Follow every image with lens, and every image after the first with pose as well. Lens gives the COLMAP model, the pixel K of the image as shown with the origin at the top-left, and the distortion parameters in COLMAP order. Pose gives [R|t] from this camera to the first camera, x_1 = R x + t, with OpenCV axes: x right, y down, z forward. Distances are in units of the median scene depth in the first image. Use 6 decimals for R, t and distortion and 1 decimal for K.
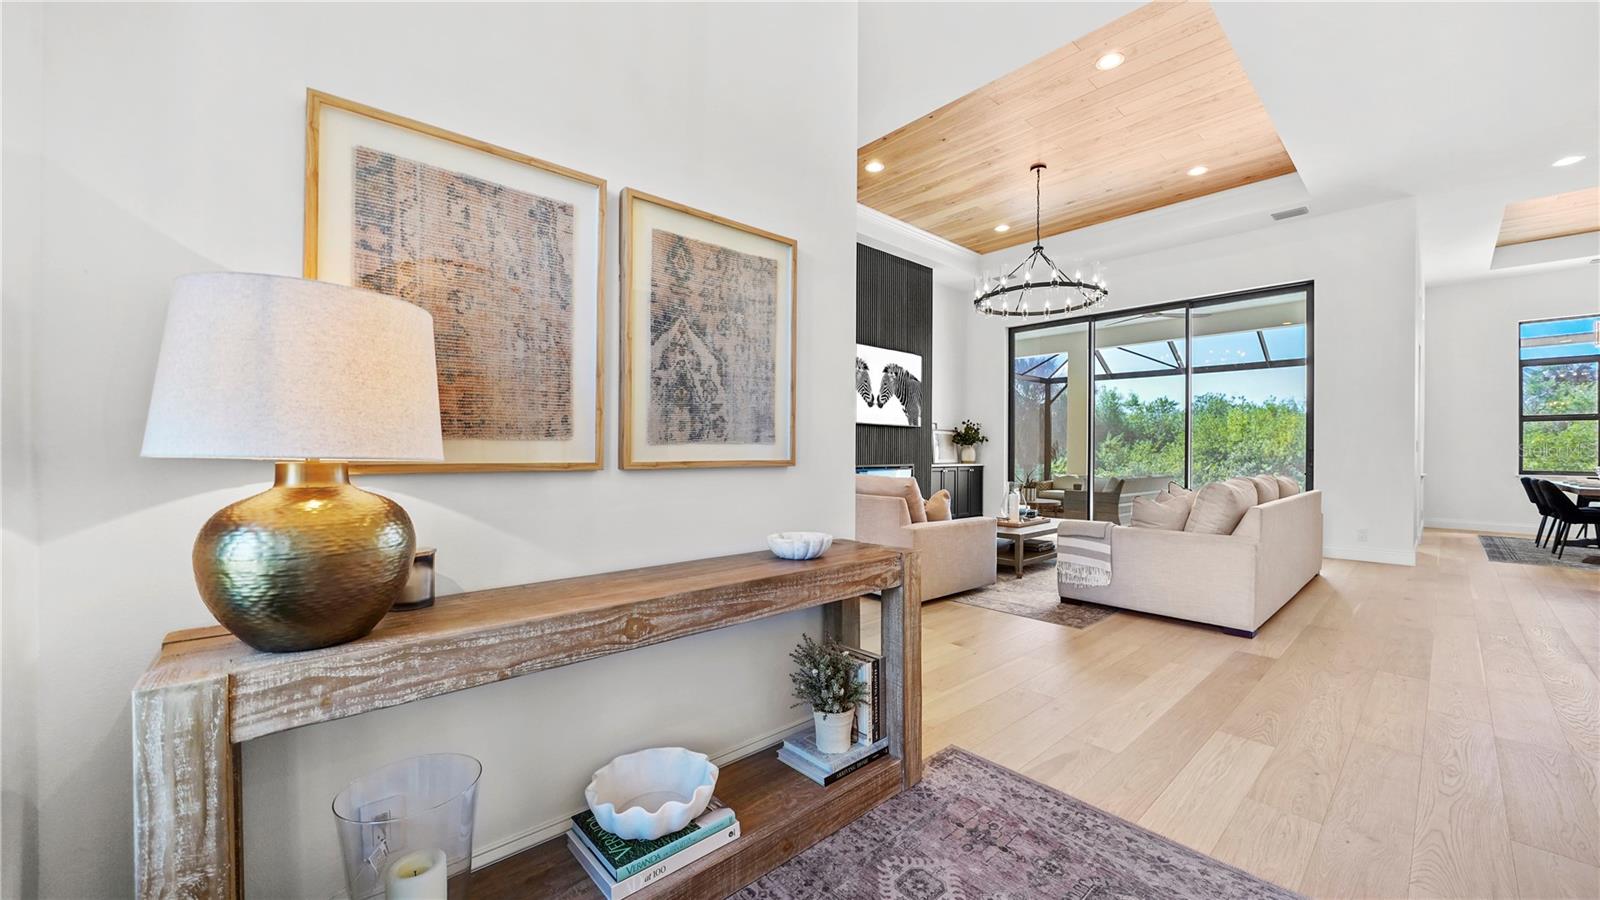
lens RADIAL K [[598.7, 0, 800.0], [0, 598.7, 450.0], [0, 0, 1]] dist [-0.020759, 0.000511]
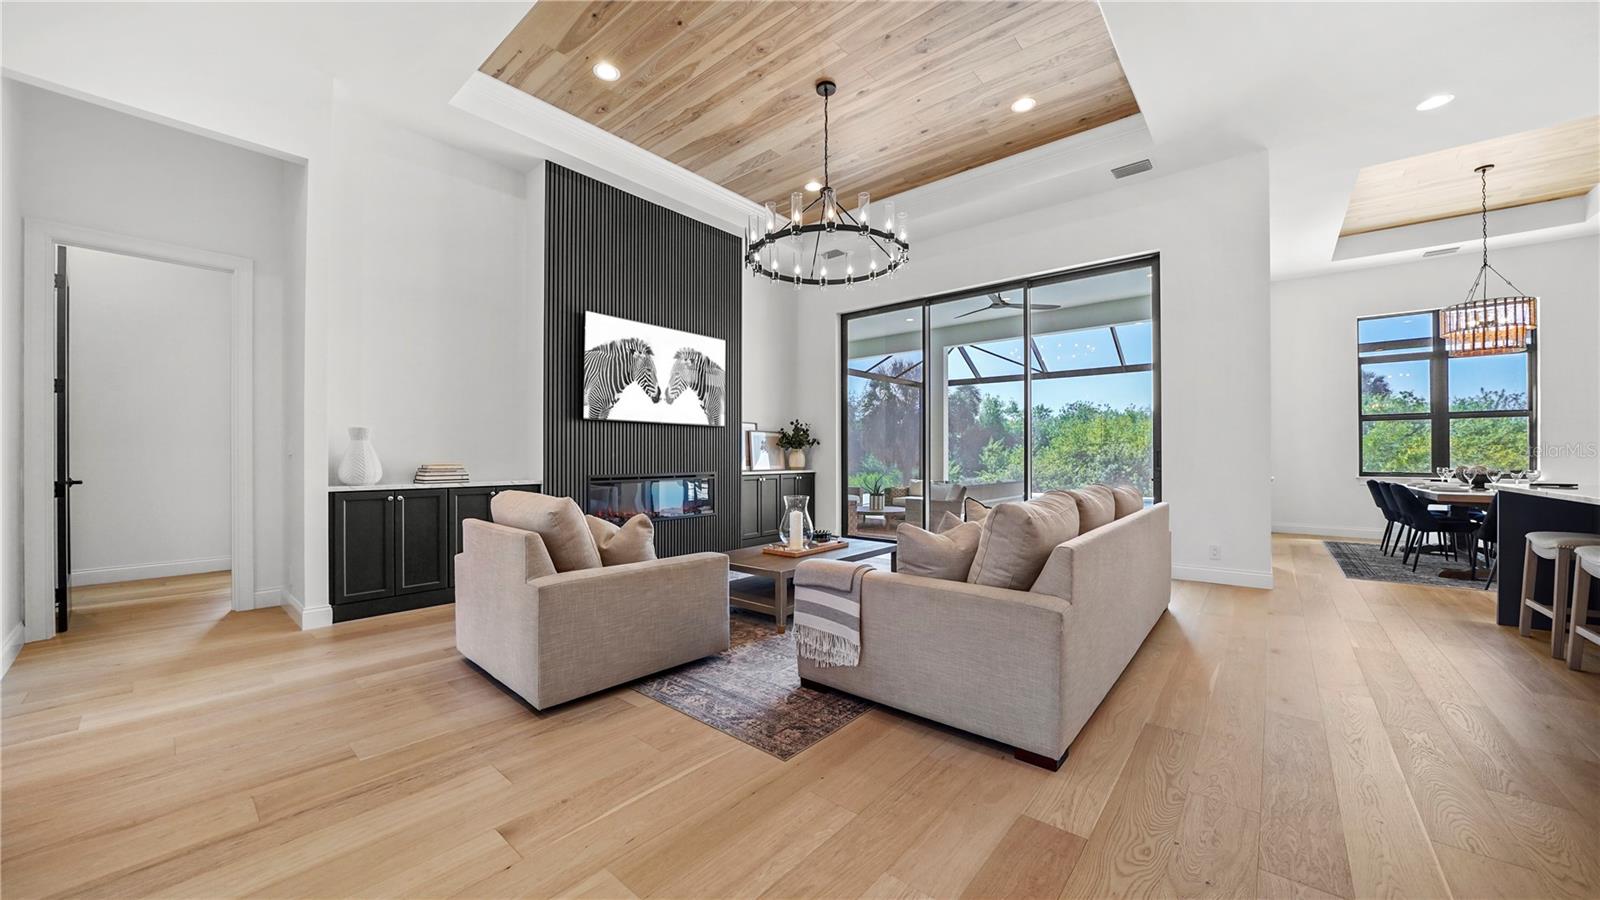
lens RADIAL K [[554.5, 0, 800.0], [0, 554.5, 450.0], [0, 0, 1]] dist [-0.019466, -0.000138]
pose [[0.992020, -0.003991, 0.126016, 0.332522], [0.005126, 0.999949, -0.008689, 0.001690], [-0.125975, 0.009266, 0.991990, 0.364355]]
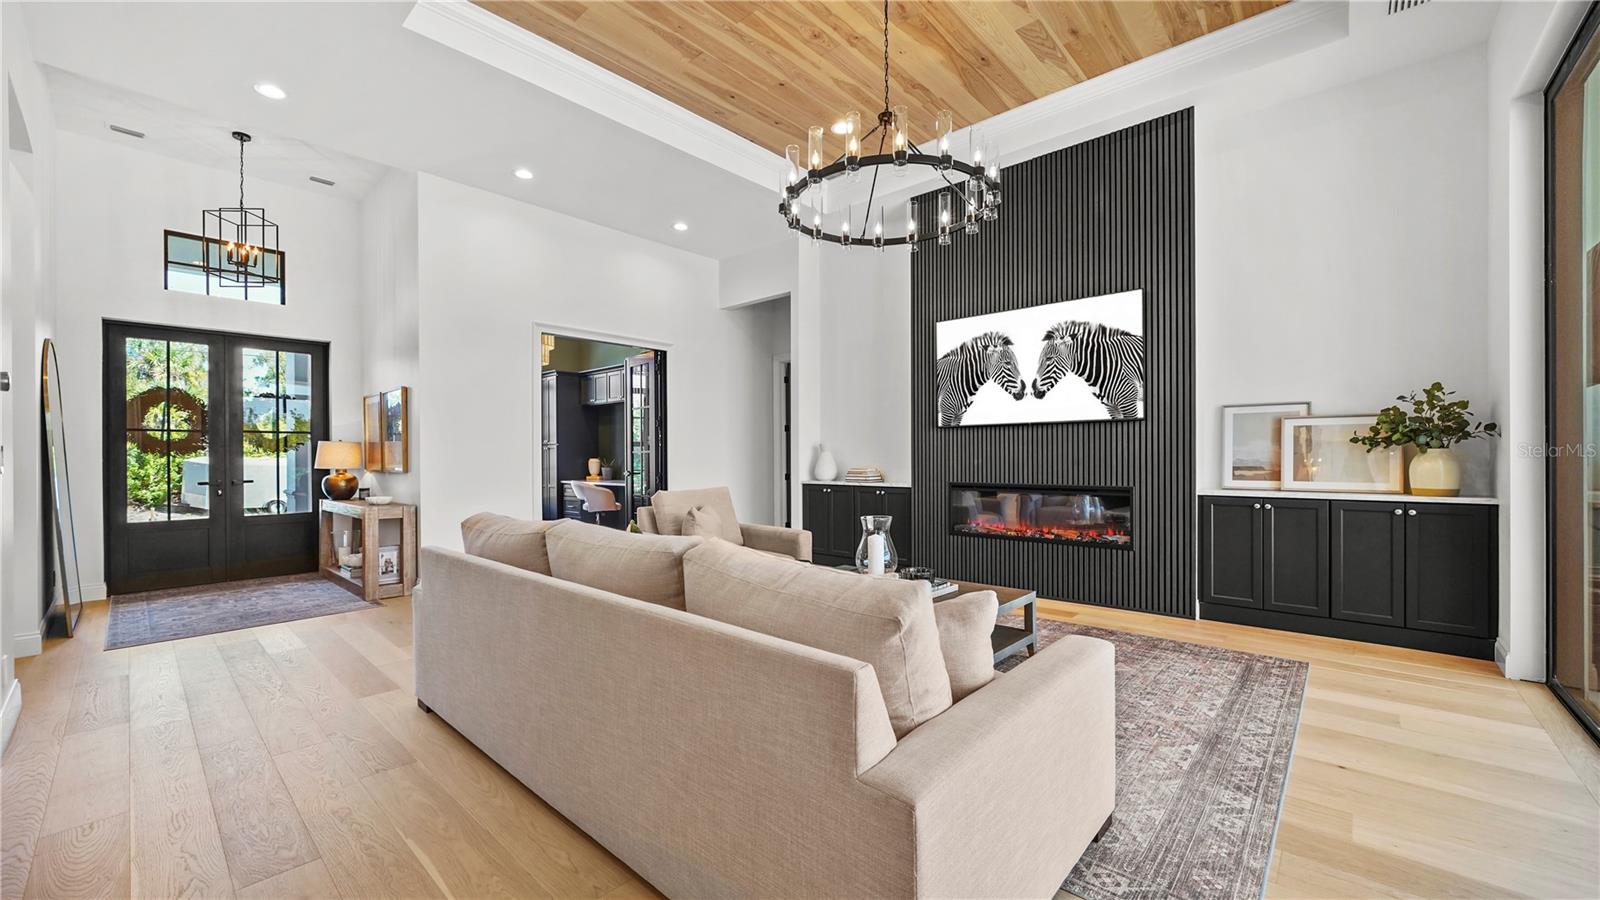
lens RADIAL K [[590.3, 0, 796.9], [0, 590.3, 458.8], [0, 0, 1]] dist [-0.027593, 0.000117]
pose [[0.120204, -0.004676, -0.992738, 1.151930], [0.001287, 0.999989, -0.004554, 0.000706], [0.992748, -0.000730, 0.120209, 1.019917]]
